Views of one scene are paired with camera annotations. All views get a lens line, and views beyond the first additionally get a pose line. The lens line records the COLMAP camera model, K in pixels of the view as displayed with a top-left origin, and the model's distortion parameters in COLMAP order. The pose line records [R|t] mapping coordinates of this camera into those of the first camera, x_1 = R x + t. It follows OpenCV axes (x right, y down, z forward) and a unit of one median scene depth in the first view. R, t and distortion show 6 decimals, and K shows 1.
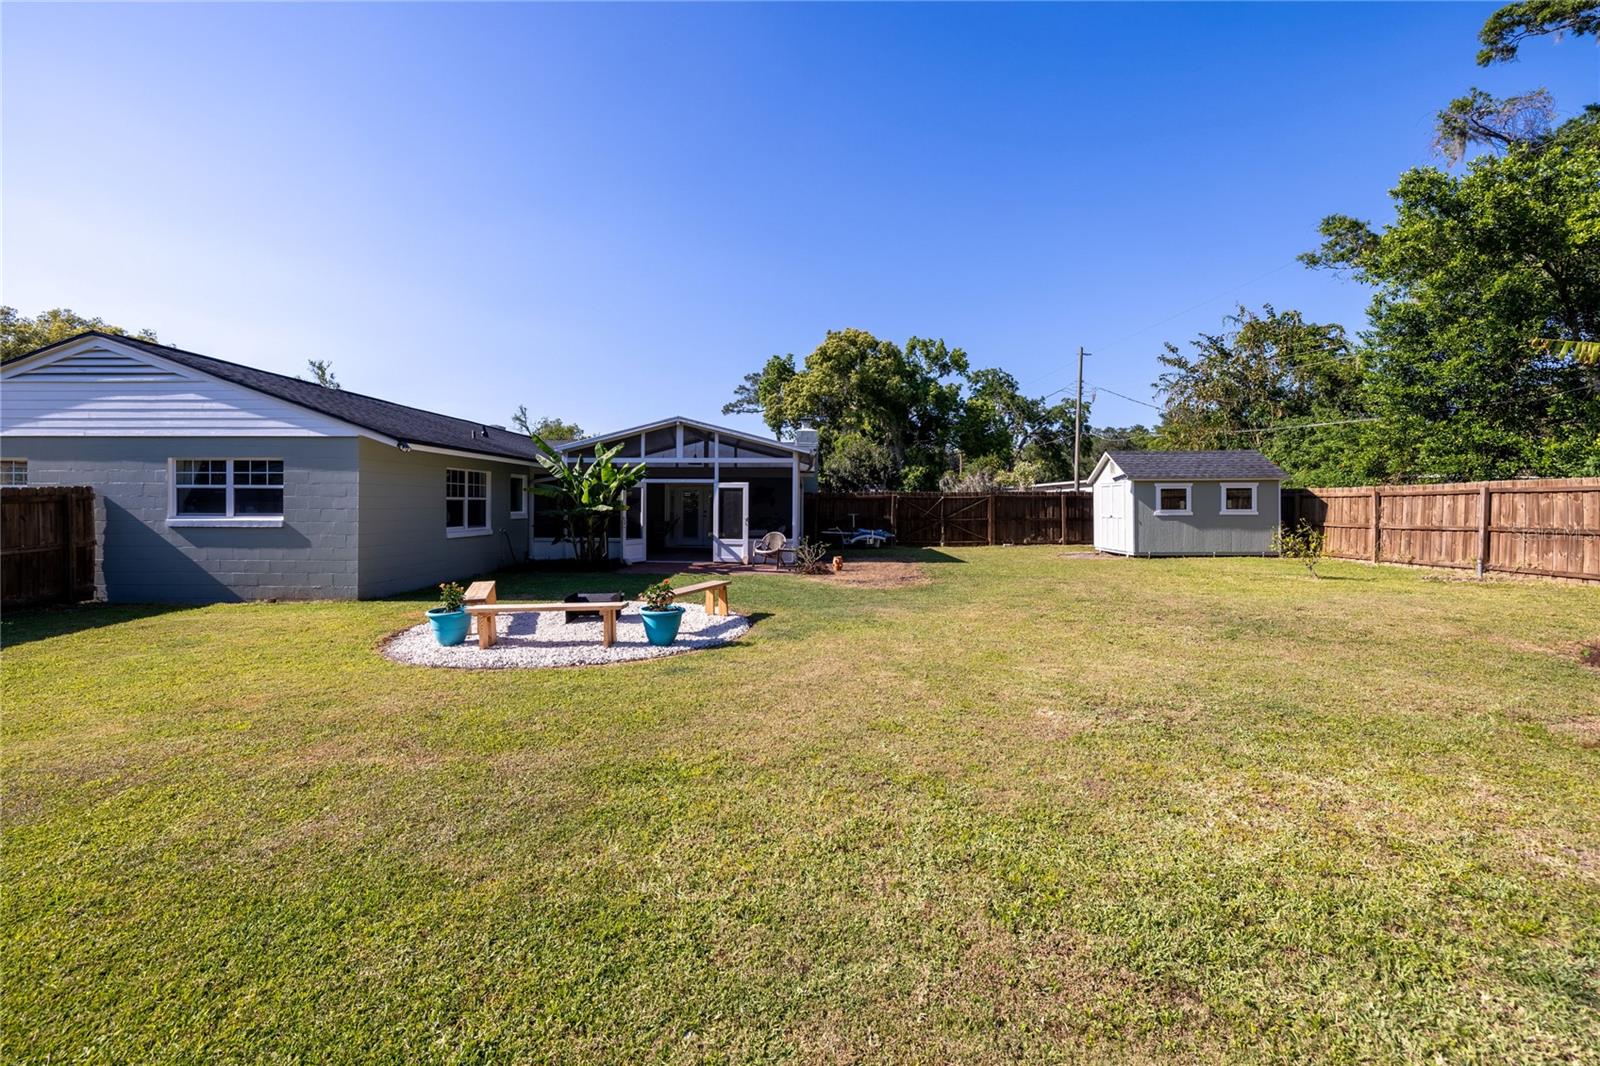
lens RADIAL K [[666.3, 0, 797.9], [0, 666.3, 501.1], [0, 0, 1]] dist [-0.001222, 0.000281]
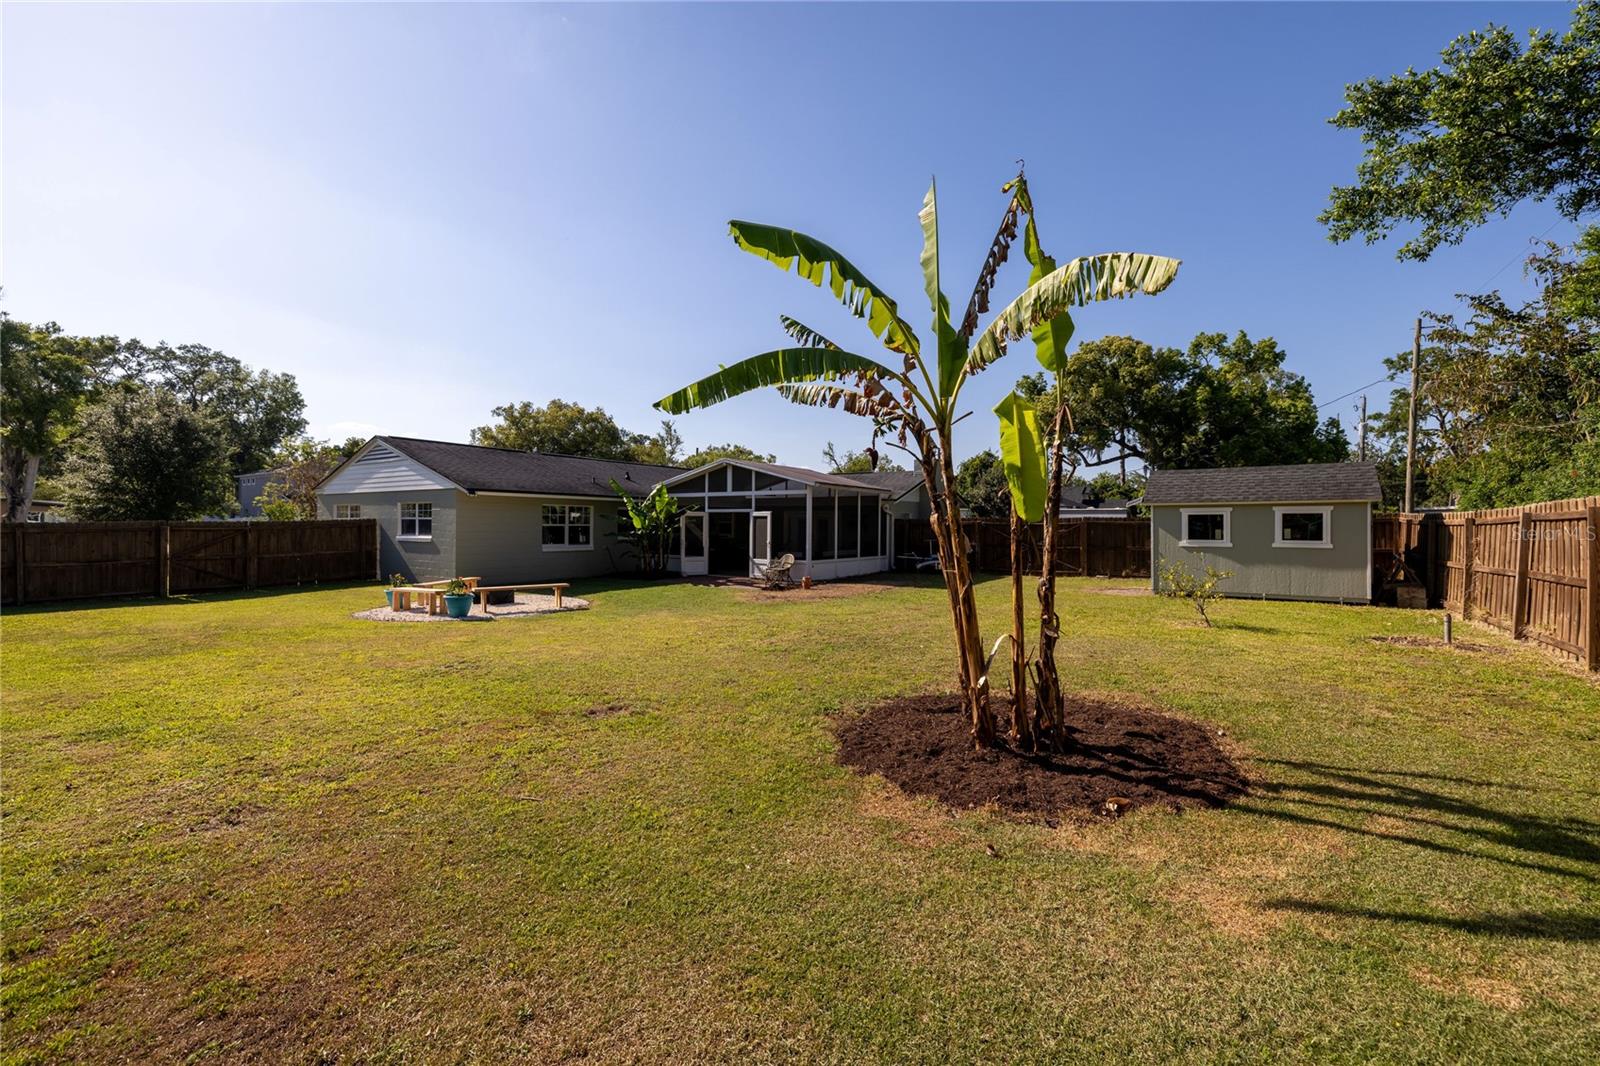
lens RADIAL K [[666.1, 0, 803.1], [0, 666.1, 526.9], [0, 0, 1]] dist [-0.002221, 0.000385]
pose [[0.844010, 0.003882, -0.536313, 0.599353], [-0.002527, 0.999991, 0.003261, -0.004809], [0.536321, -0.001397, 0.844013, 0.037791]]
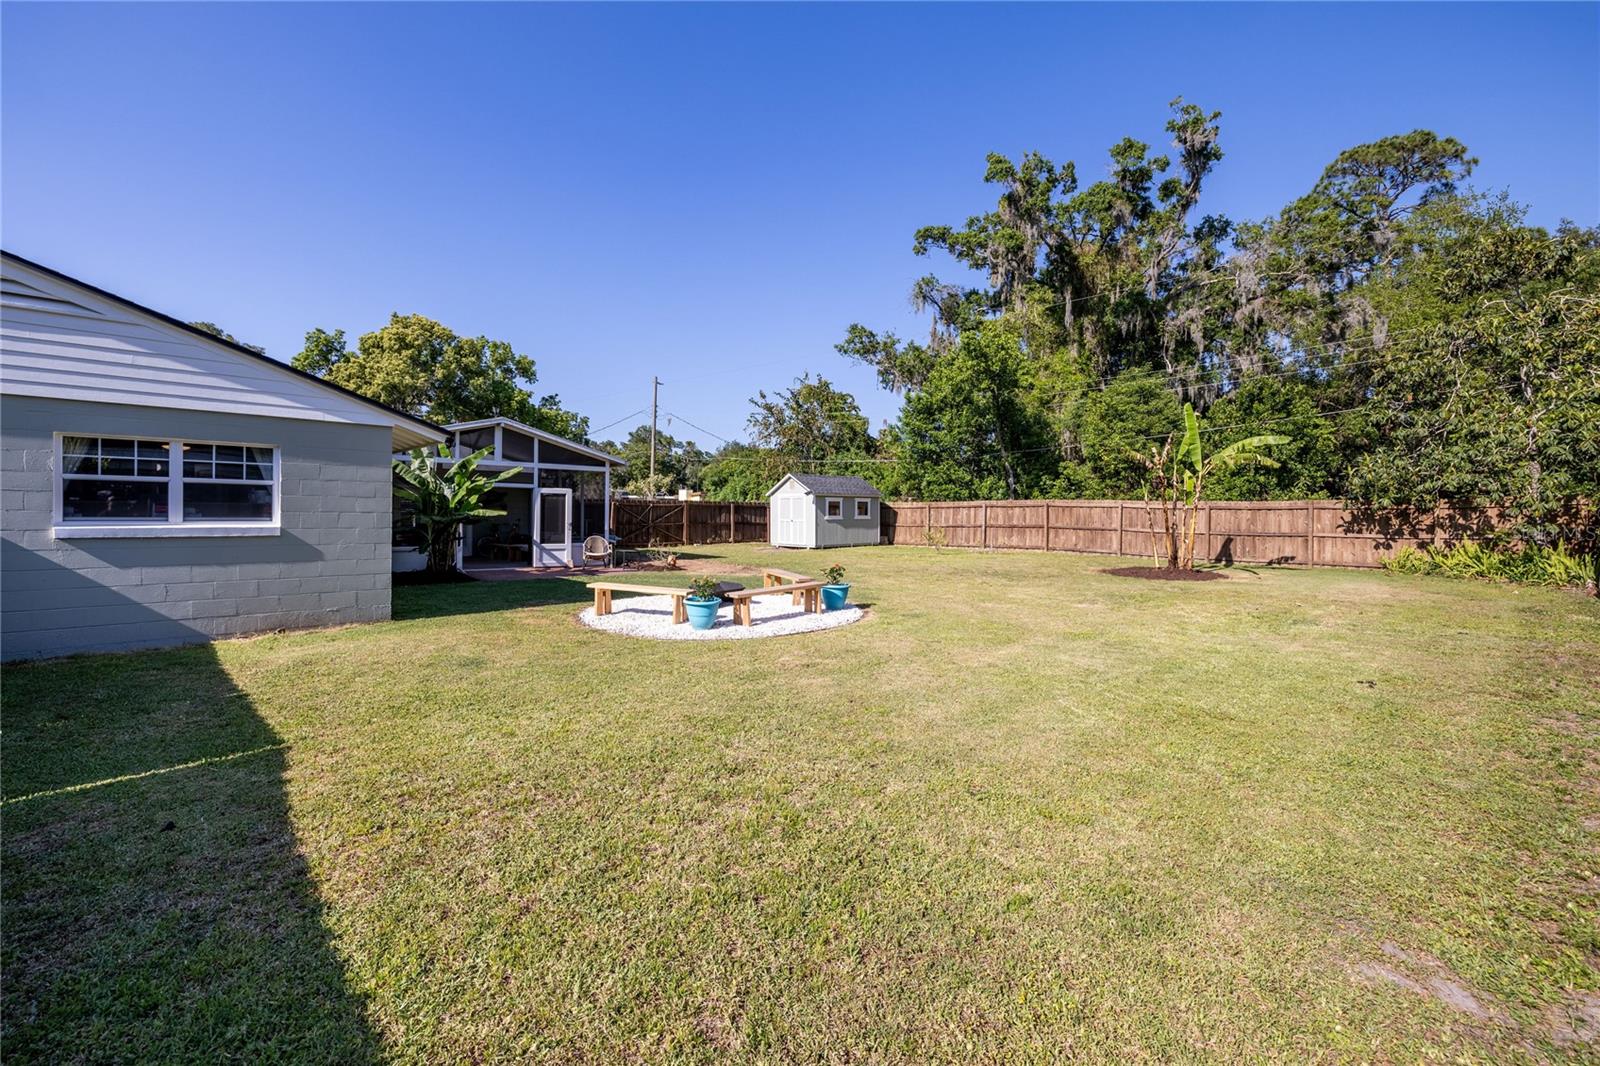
lens RADIAL K [[664.7, 0, 784.9], [0, 664.7, 514.6], [0, 0, 1]] dist [0.000158, 0.000190]
pose [[0.712084, 0.002440, 0.702090, -0.558282], [-0.008873, 0.999945, 0.005524, 0.003536], [-0.702039, -0.010163, 0.712066, 0.030816]]
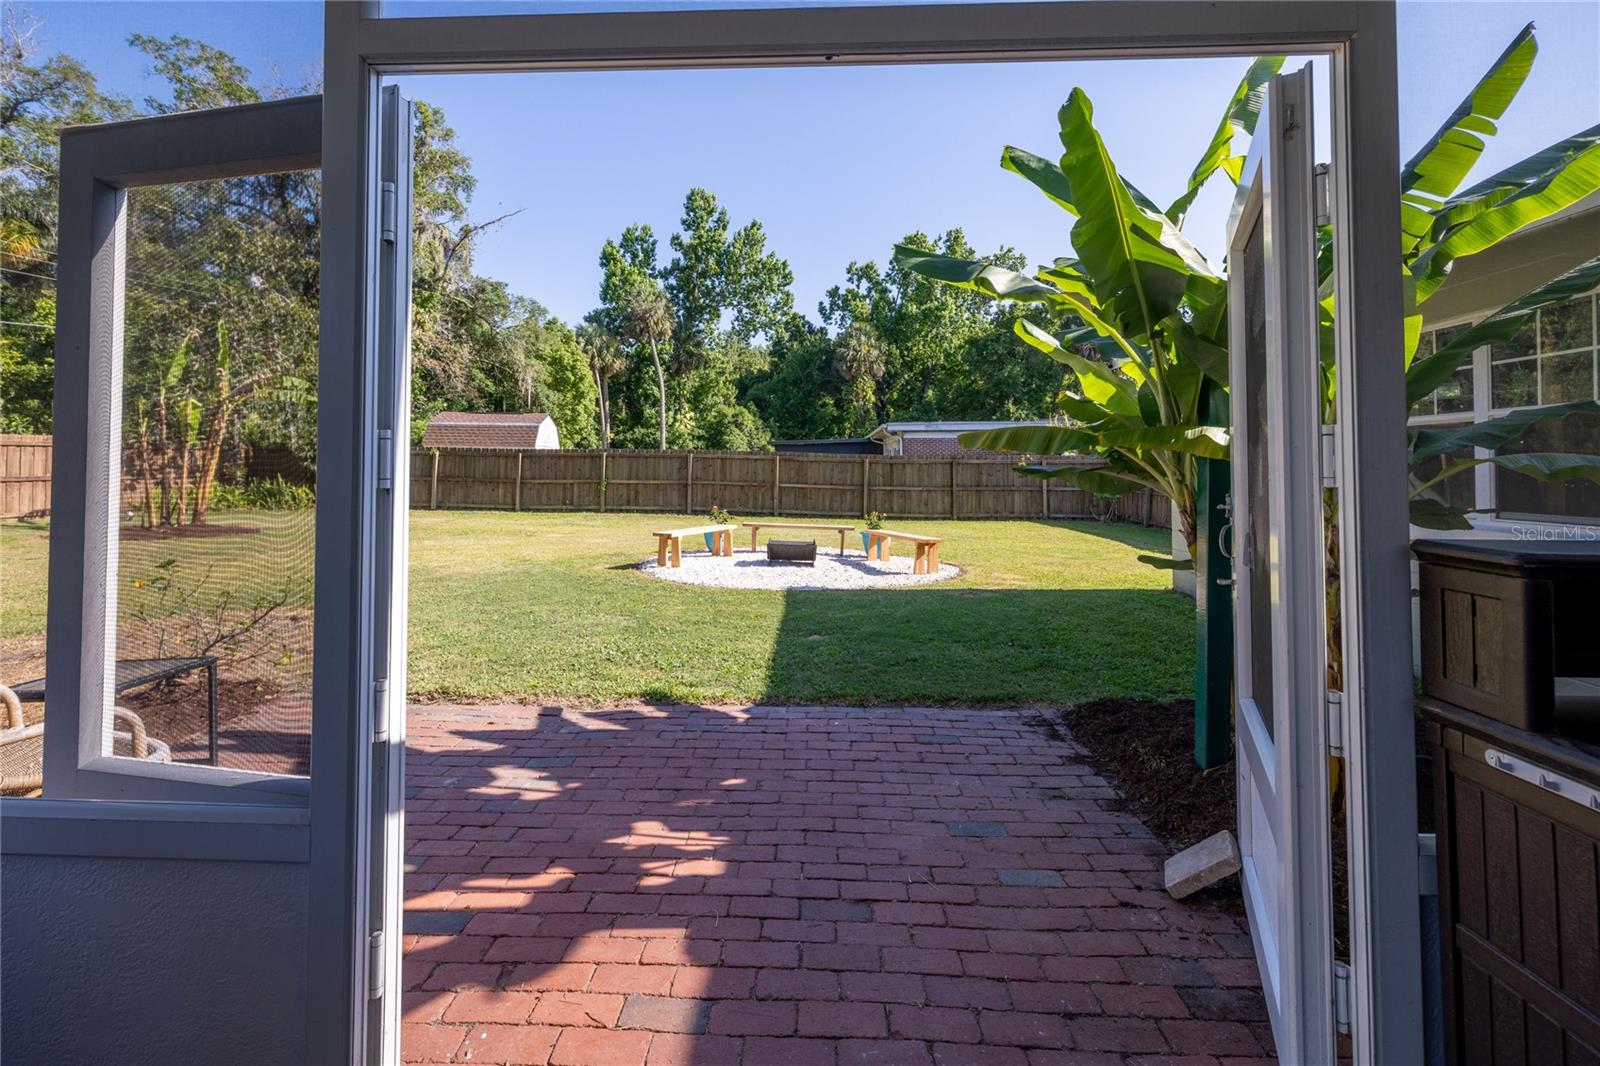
lens RADIAL K [[692.8, 0, 793.1], [0, 692.8, 450.3], [0, 0, 1]] dist [-0.000023, 0.000095]
pose [[-0.999987, -0.004224, 0.002794, -0.176455], [-0.004313, 0.999452, -0.032808, 0.023144], [-0.002654, -0.032820, -0.999458, 1.097755]]
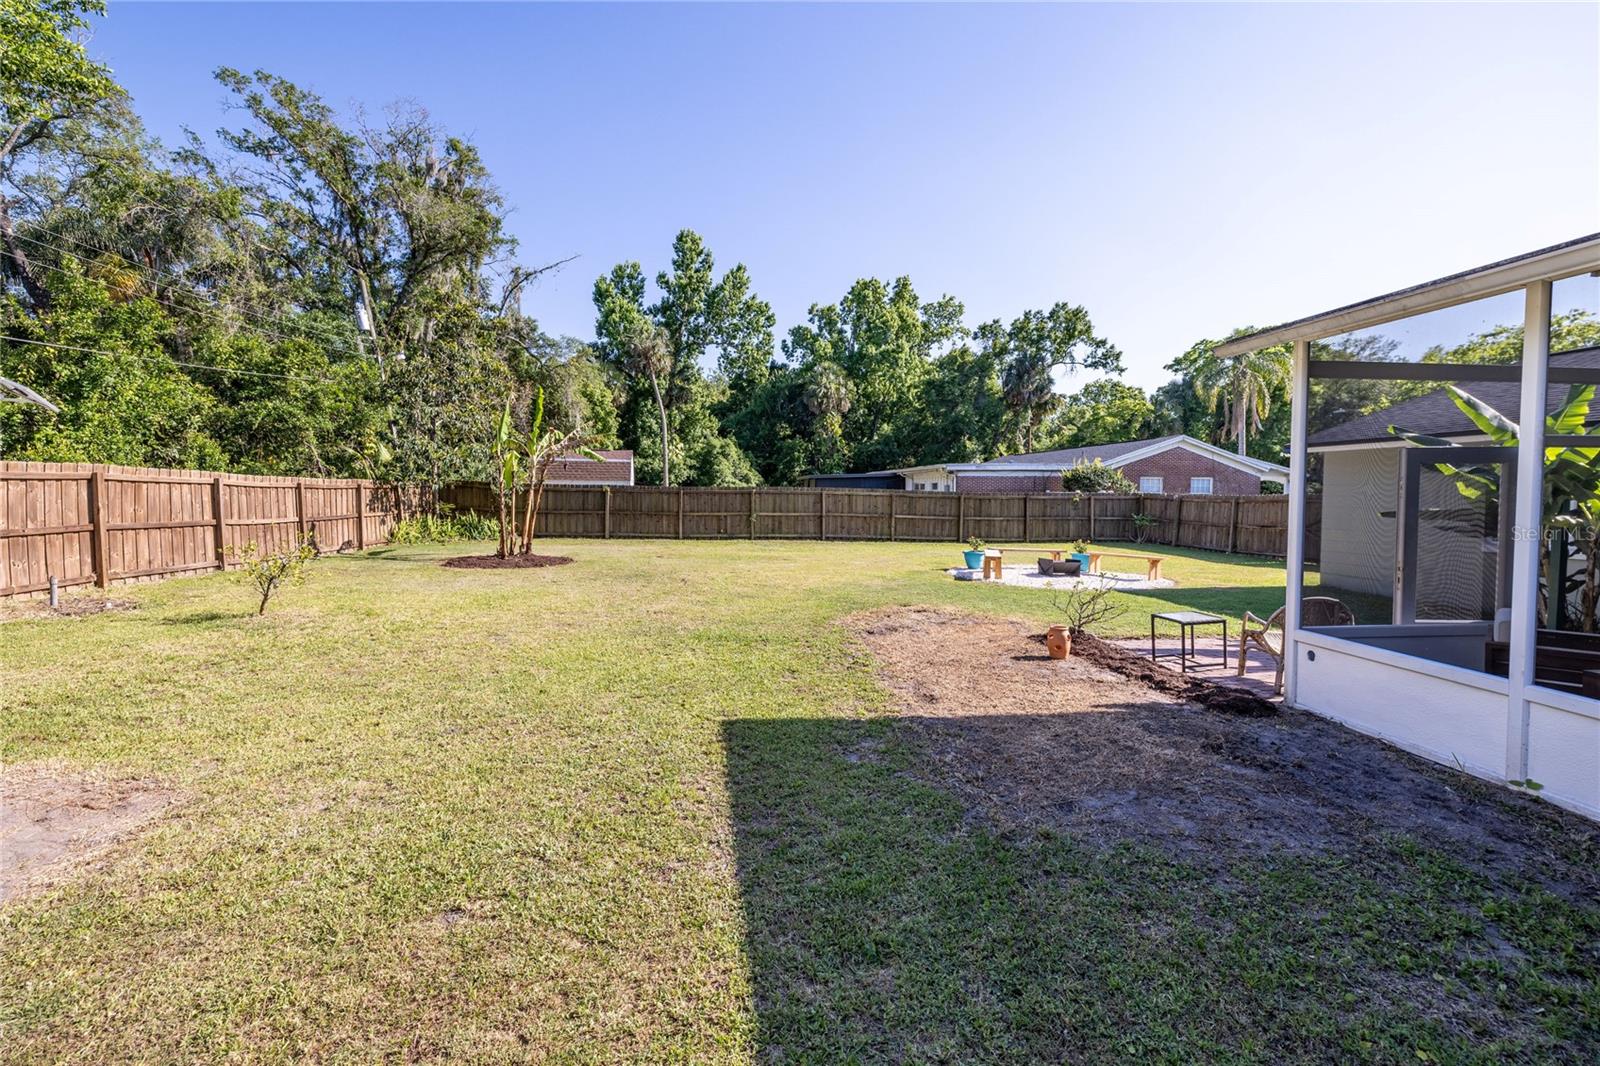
lens RADIAL K [[671.2, 0, 785.9], [0, 671.2, 518.3], [0, 0, 1]] dist [0.000181, 0.000005]
pose [[-0.988900, 0.000956, -0.148581, 0.283193], [-0.004275, 0.999382, 0.034881, -0.000628], [0.148523, 0.035129, -0.988285, 1.294894]]
